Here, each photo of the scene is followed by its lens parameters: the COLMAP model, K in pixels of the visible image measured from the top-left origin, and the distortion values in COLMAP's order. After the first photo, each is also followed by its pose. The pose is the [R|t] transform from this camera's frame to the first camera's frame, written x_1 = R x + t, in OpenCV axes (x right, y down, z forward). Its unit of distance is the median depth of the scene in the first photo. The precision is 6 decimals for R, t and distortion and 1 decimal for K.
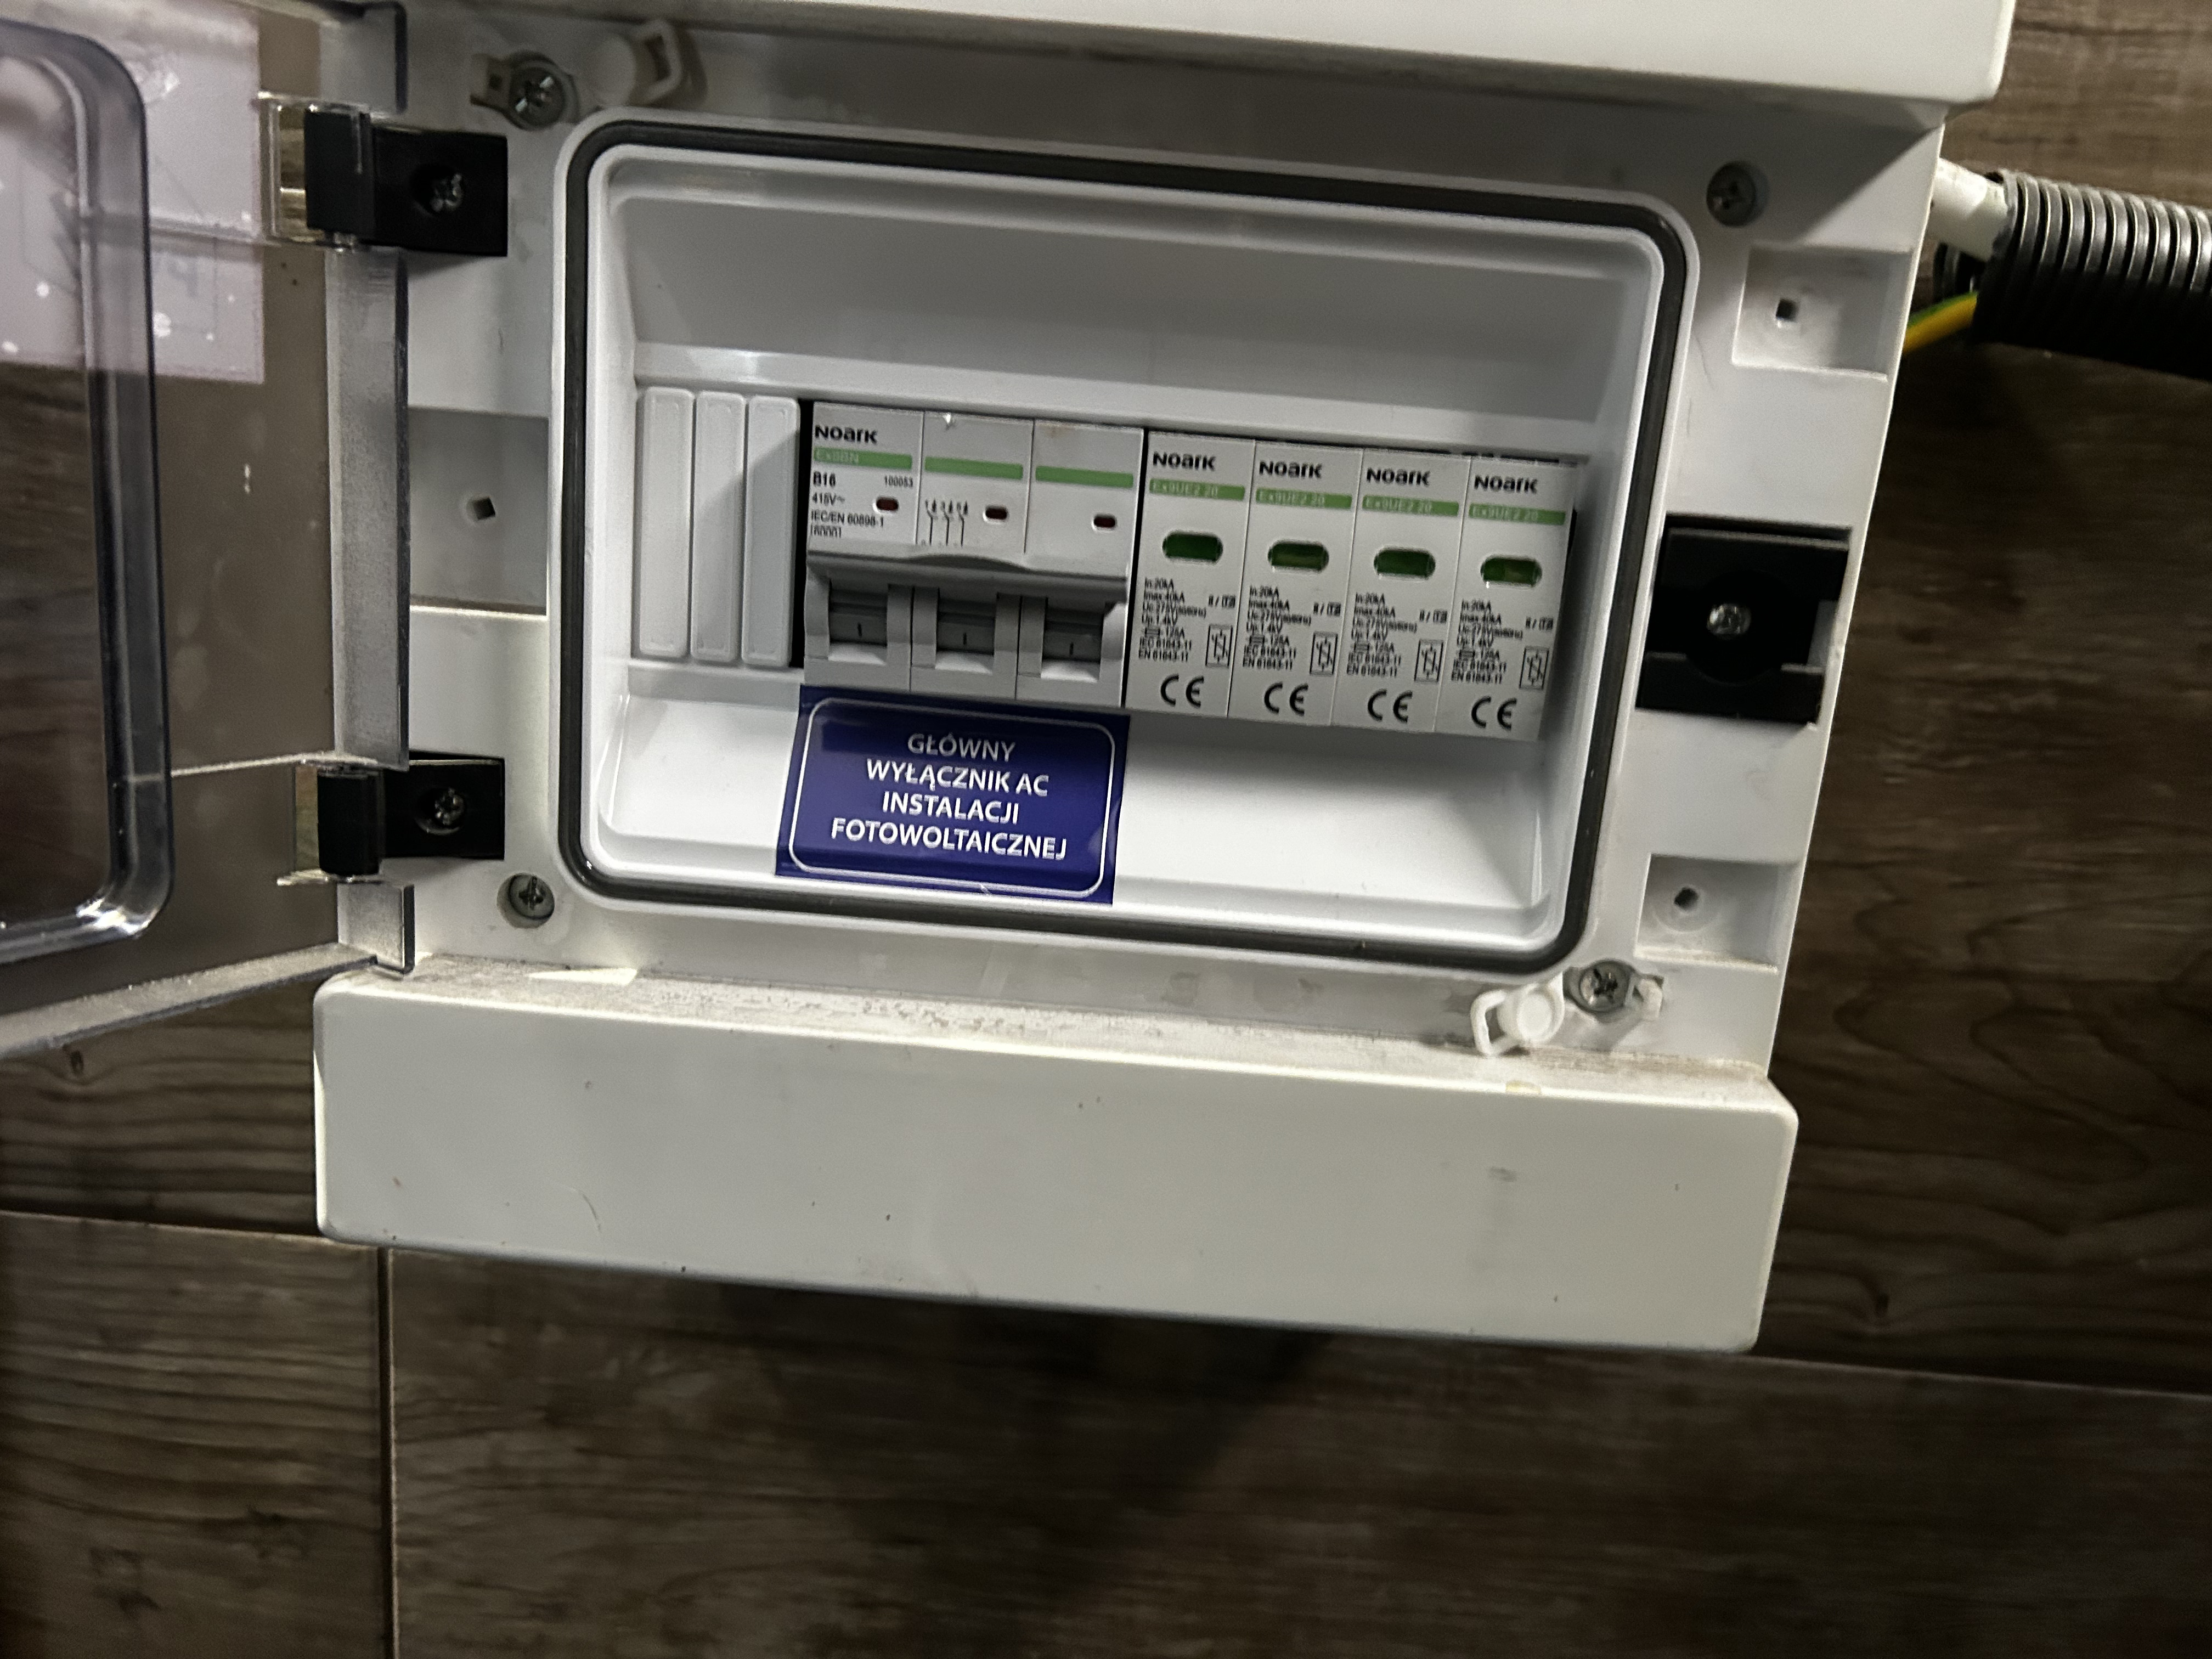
lens RADIAL K [[1595.4, 0, 1102.8], [0, 1595.4, 901.7], [0, 0, 1]] dist [0.066683, -0.066613]
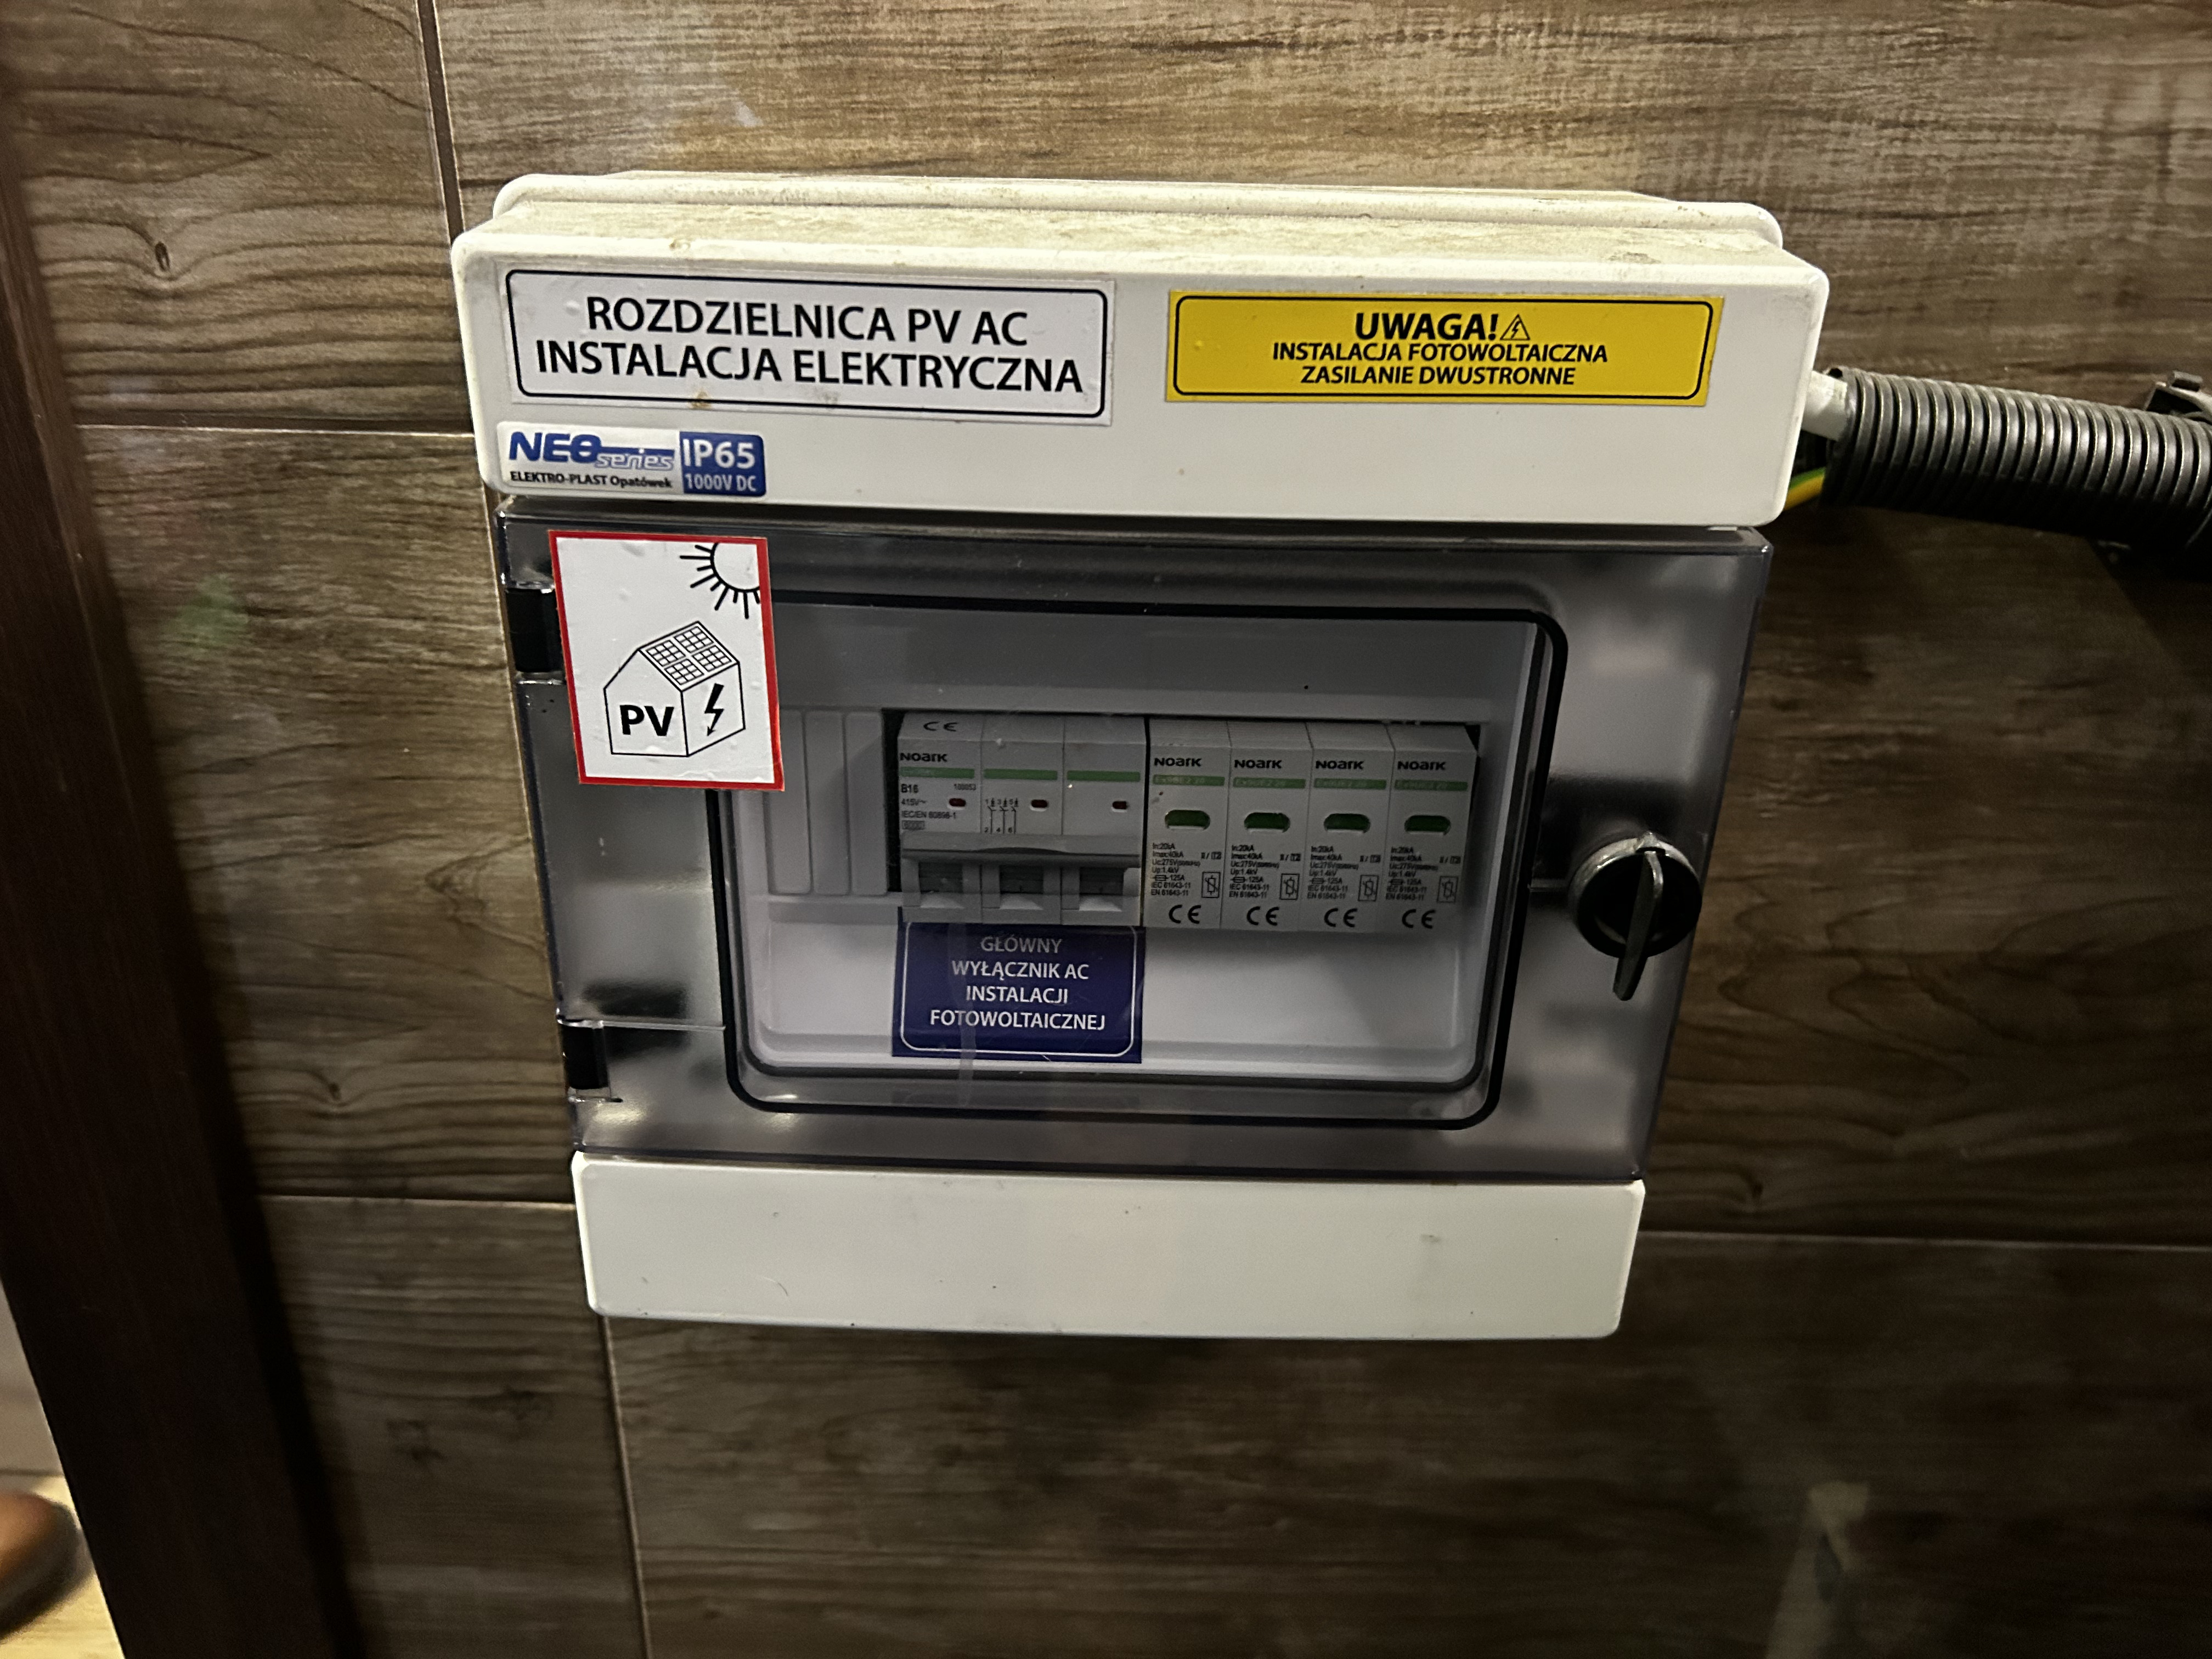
lens RADIAL K [[1620.2, 0, 1114.5], [0, 1620.2, 830.6], [0, 0, 1]] dist [0.044452, -0.038747]
pose [[0.998523, -0.051924, -0.016006, 0.011683], [0.054070, 0.978635, 0.198368, -0.346649], [0.005364, -0.198940, 0.979997, -0.231844]]
